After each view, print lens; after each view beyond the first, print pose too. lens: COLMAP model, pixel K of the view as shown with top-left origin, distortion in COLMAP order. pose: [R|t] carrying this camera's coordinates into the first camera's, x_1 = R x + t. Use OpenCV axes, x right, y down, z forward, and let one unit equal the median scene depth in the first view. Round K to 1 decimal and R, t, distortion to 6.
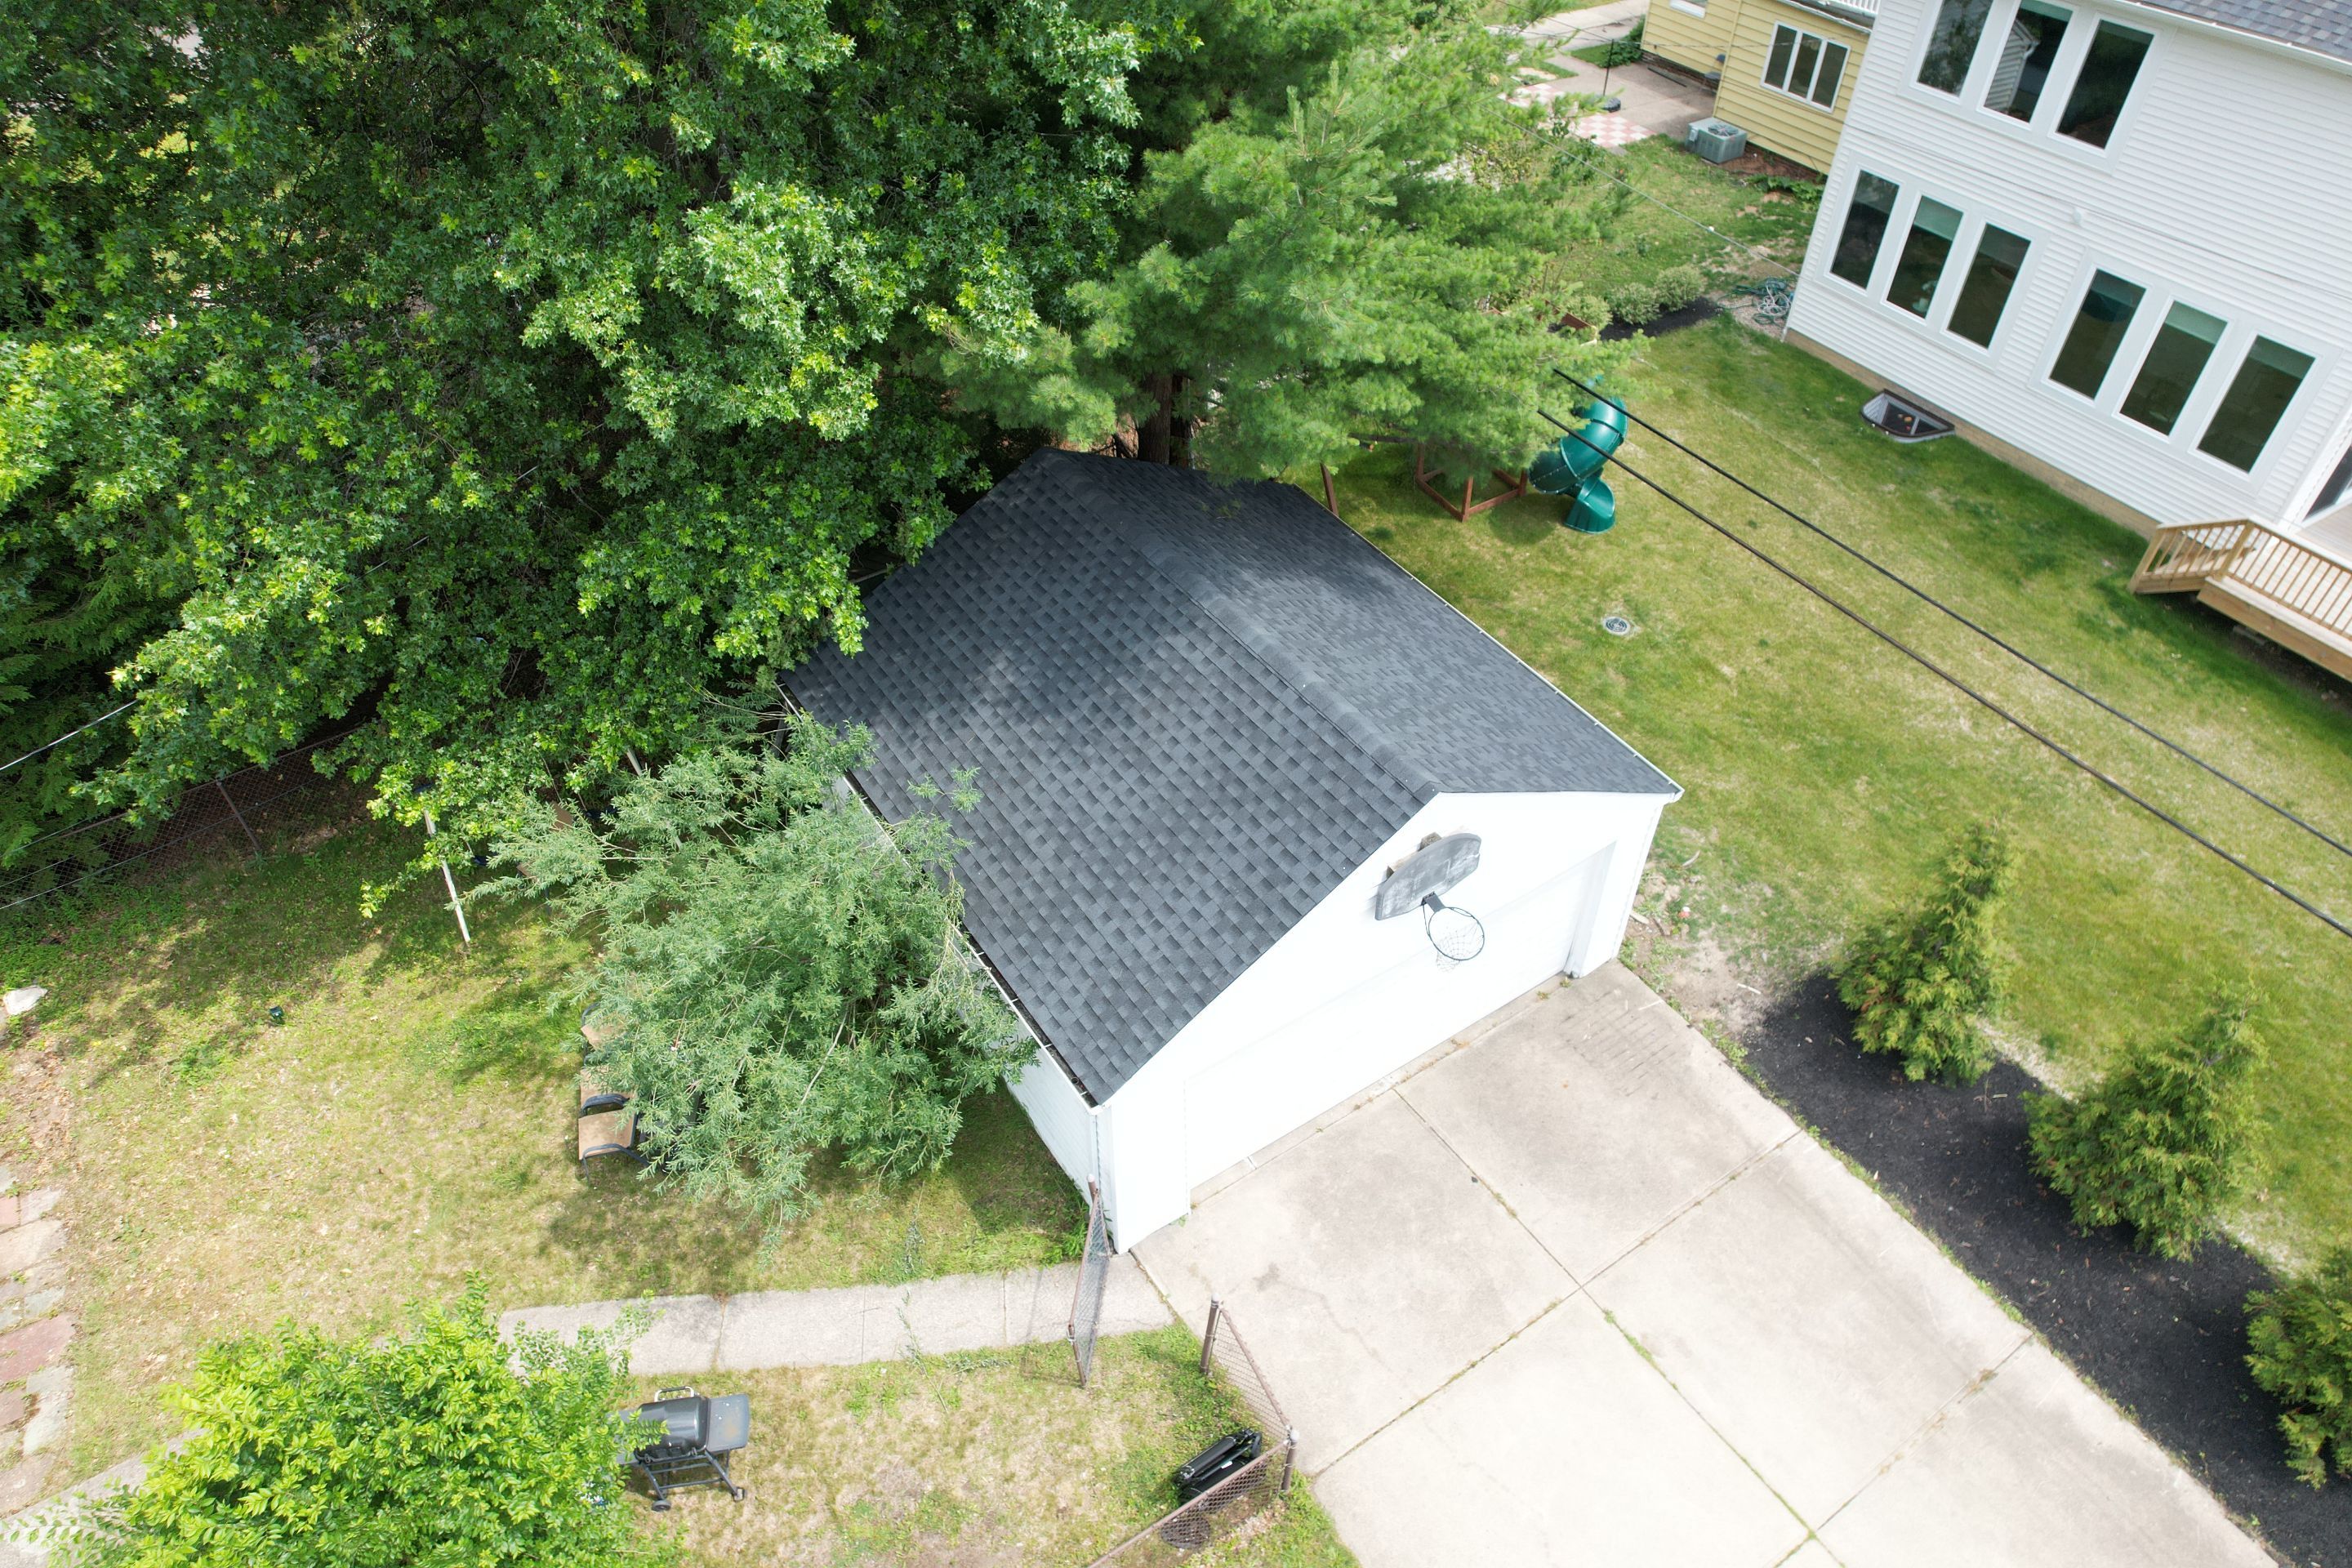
lens RADIAL K [[1483.5, 0, 1181.8], [0, 1483.5, 793.7], [0, 0, 1]] dist [-0.078653, 0.063832]
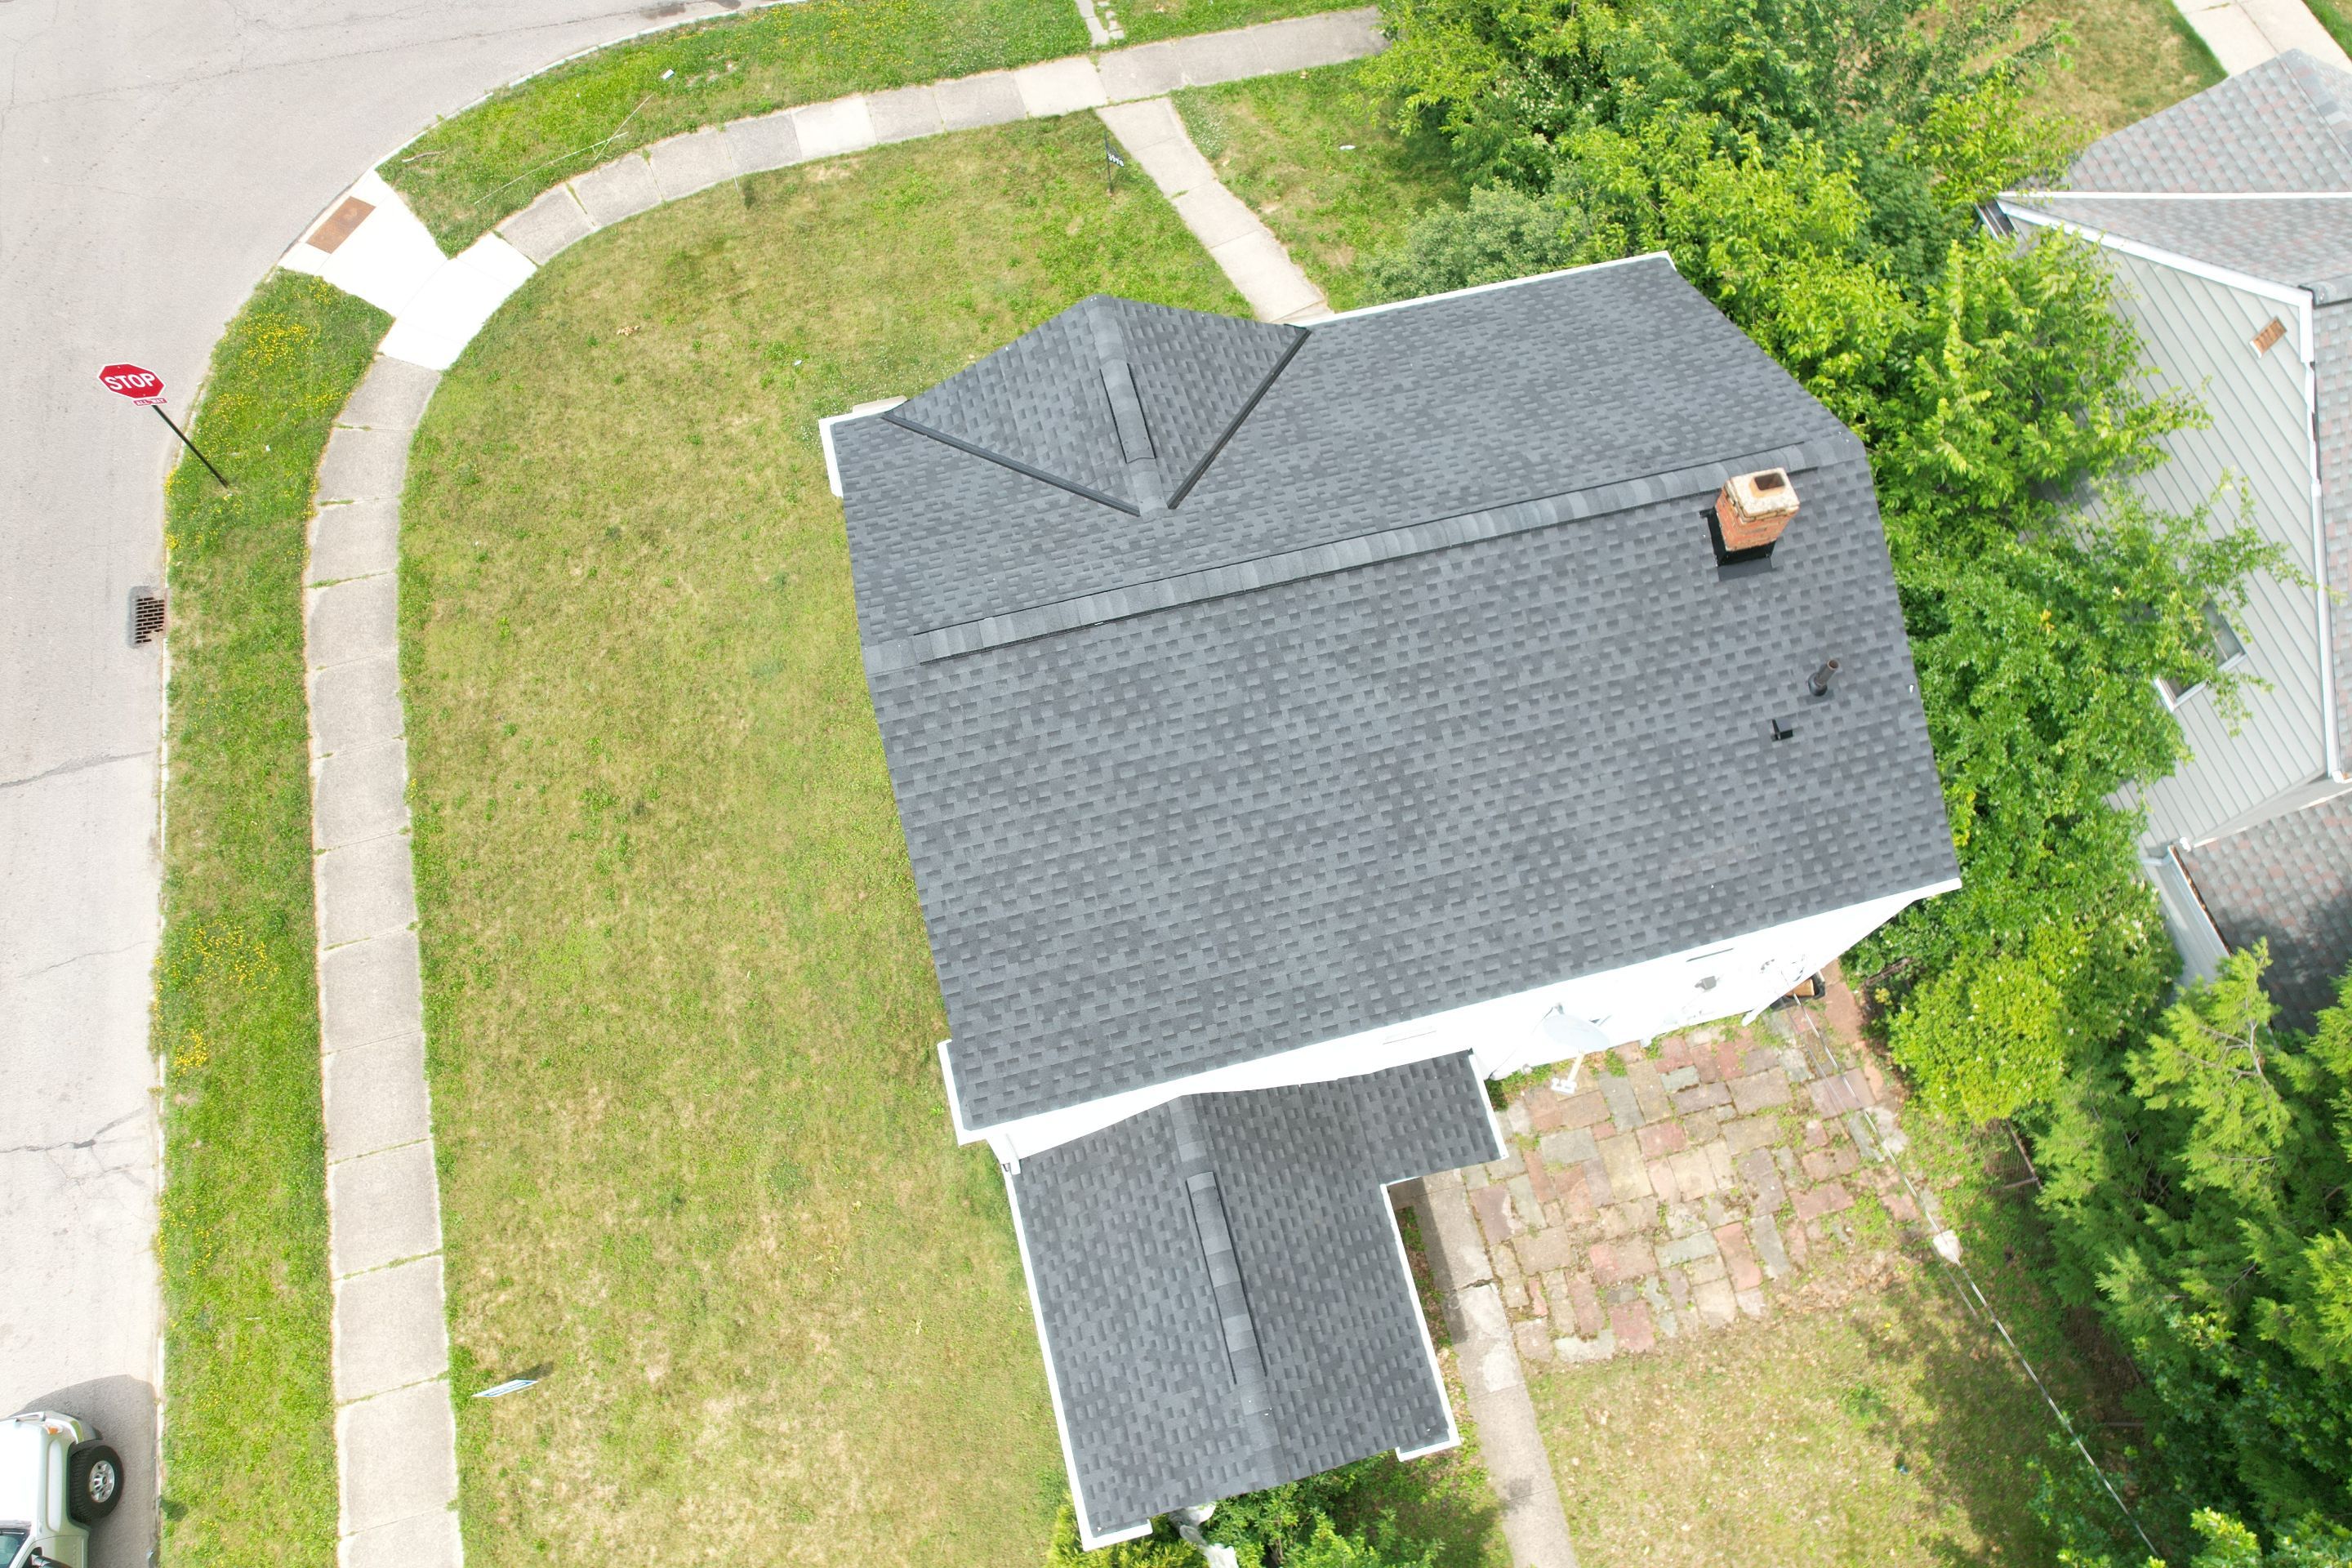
lens RADIAL K [[1510.9, 0, 1186.7], [0, 1510.9, 788.1], [0, 0, 1]] dist [-0.066125, 0.031211]
pose [[-0.306741, 0.872092, -0.381269, -0.521931], [-0.666776, 0.088963, 0.739929, -0.442771], [0.679205, 0.481188, 0.554201, -0.365449]]
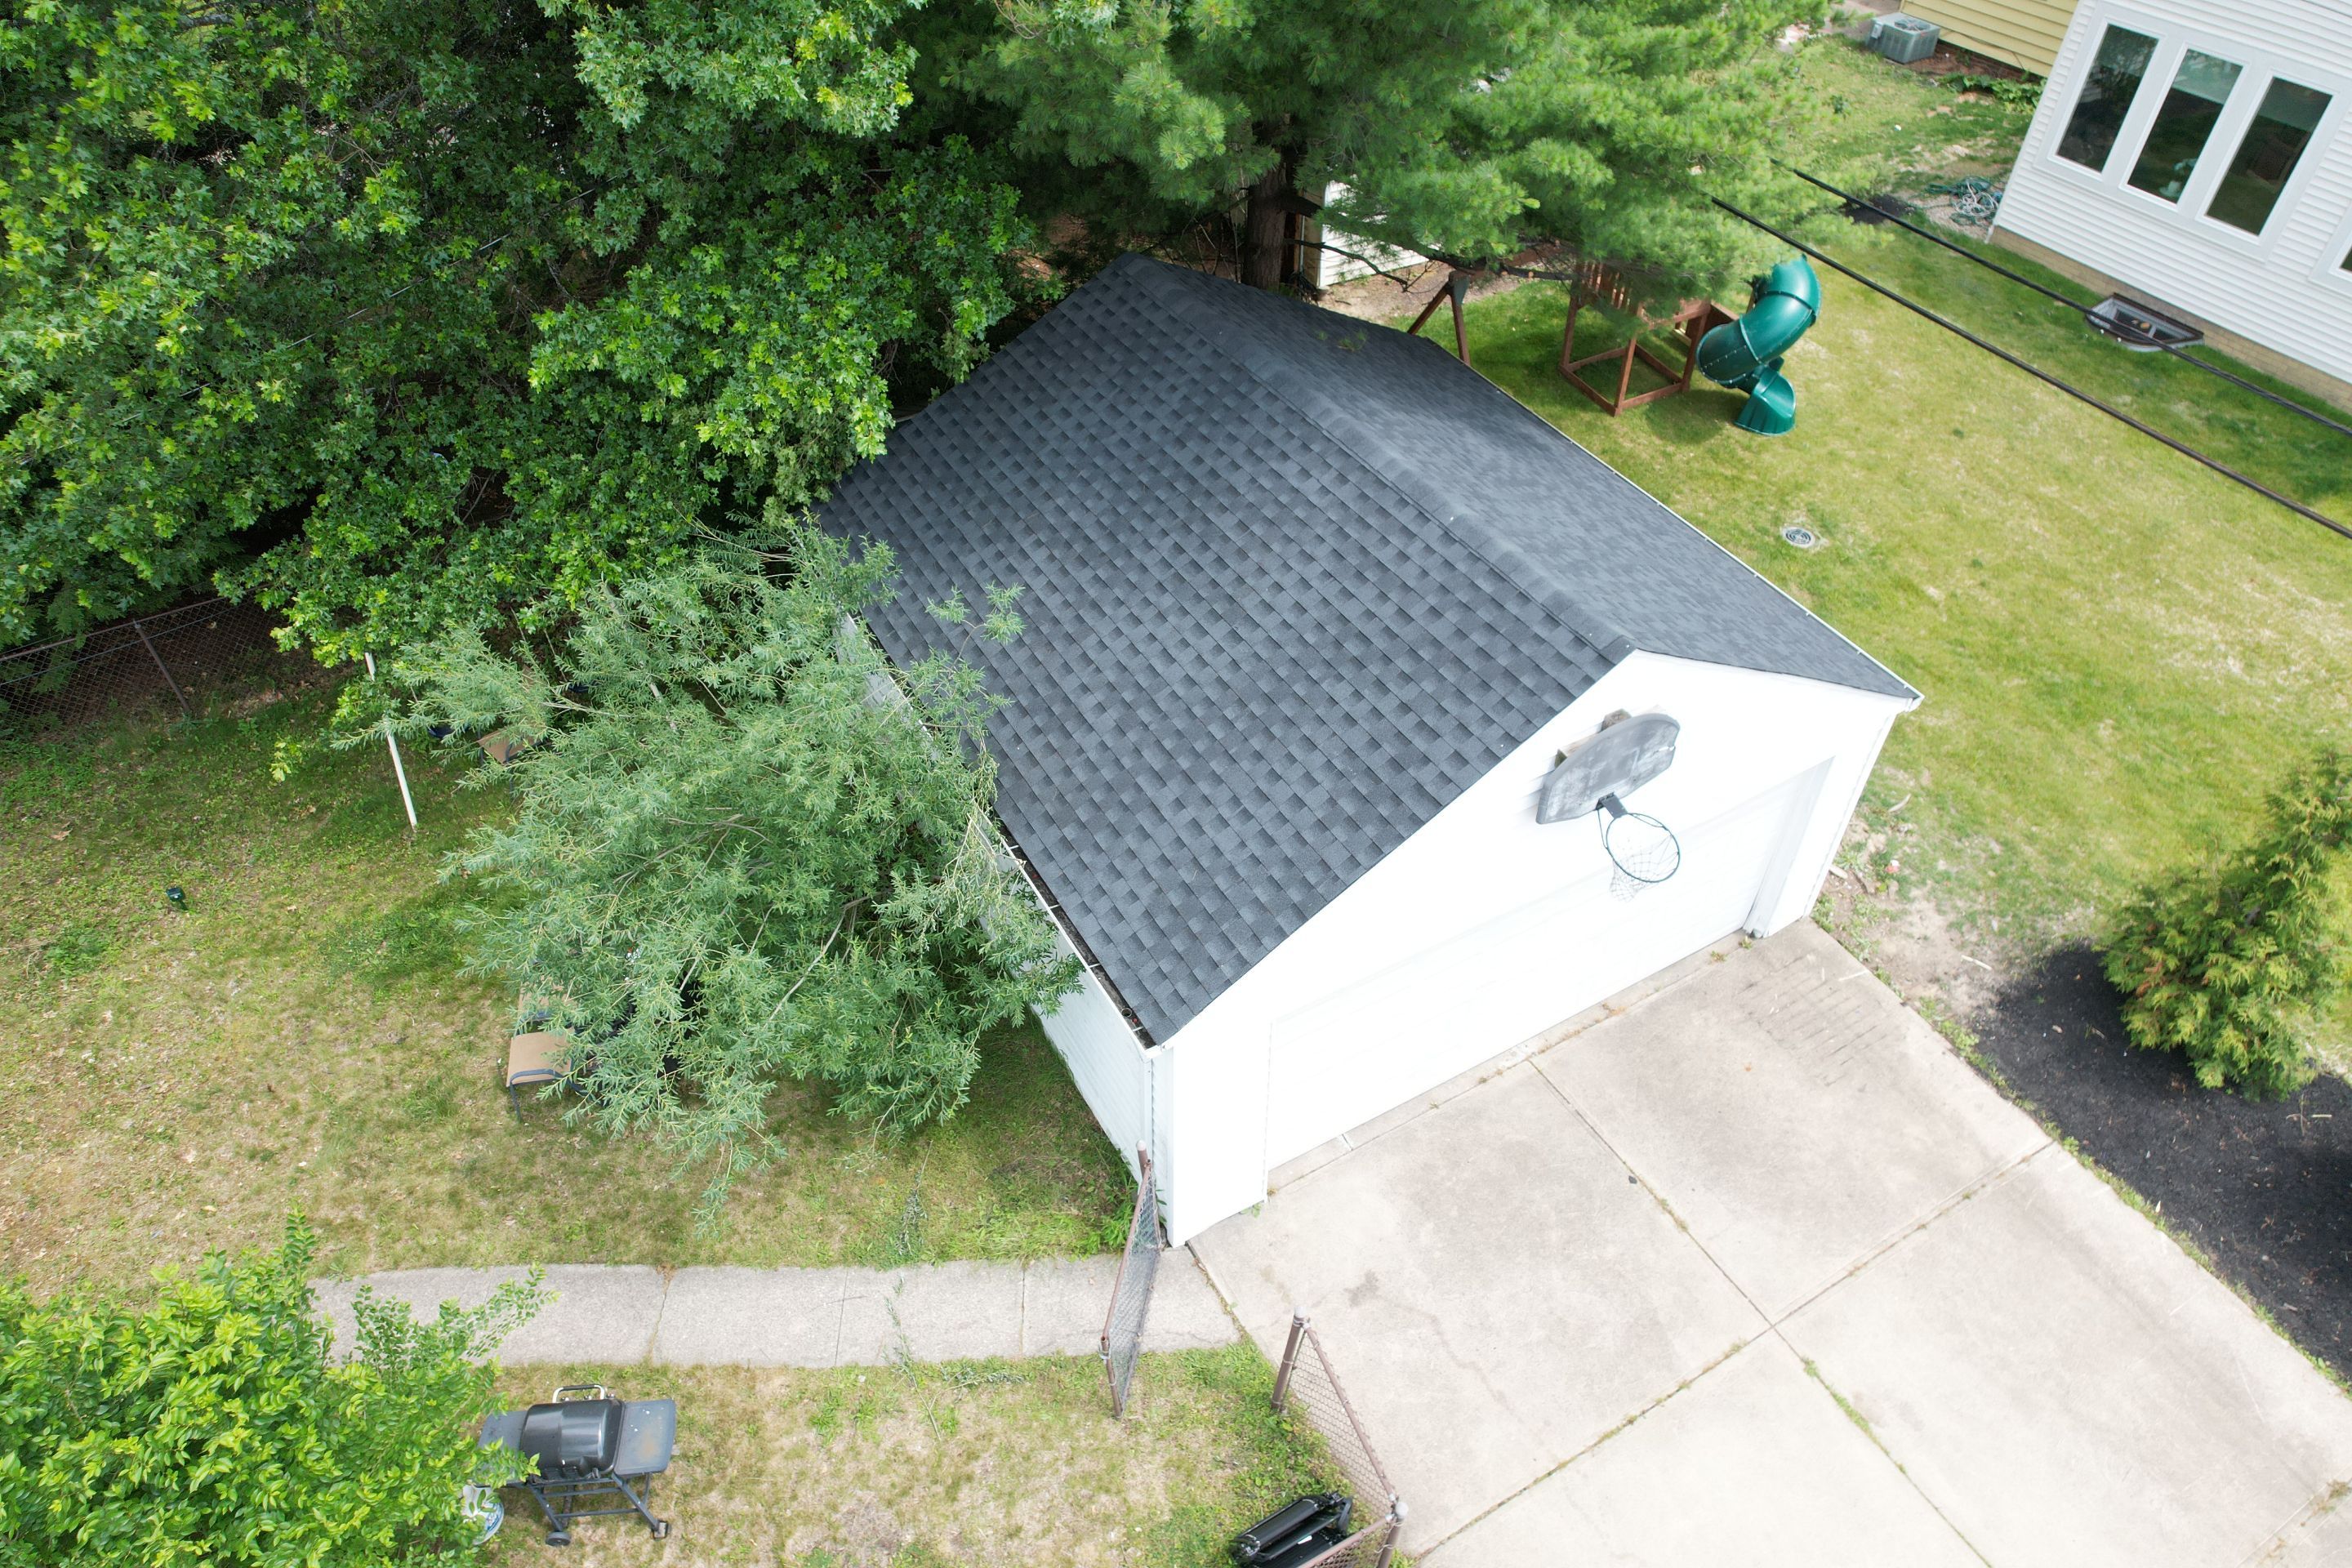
lens RADIAL K [[1504.6, 0, 1186.9], [0, 1504.6, 784.8], [0, 0, 1]] dist [-0.092552, 0.084758]
pose [[0.997714, 0.049003, -0.046543, -0.010483], [-0.049111, 0.998793, -0.001162, 0.067939], [0.046430, 0.003445, 0.998916, 0.208843]]
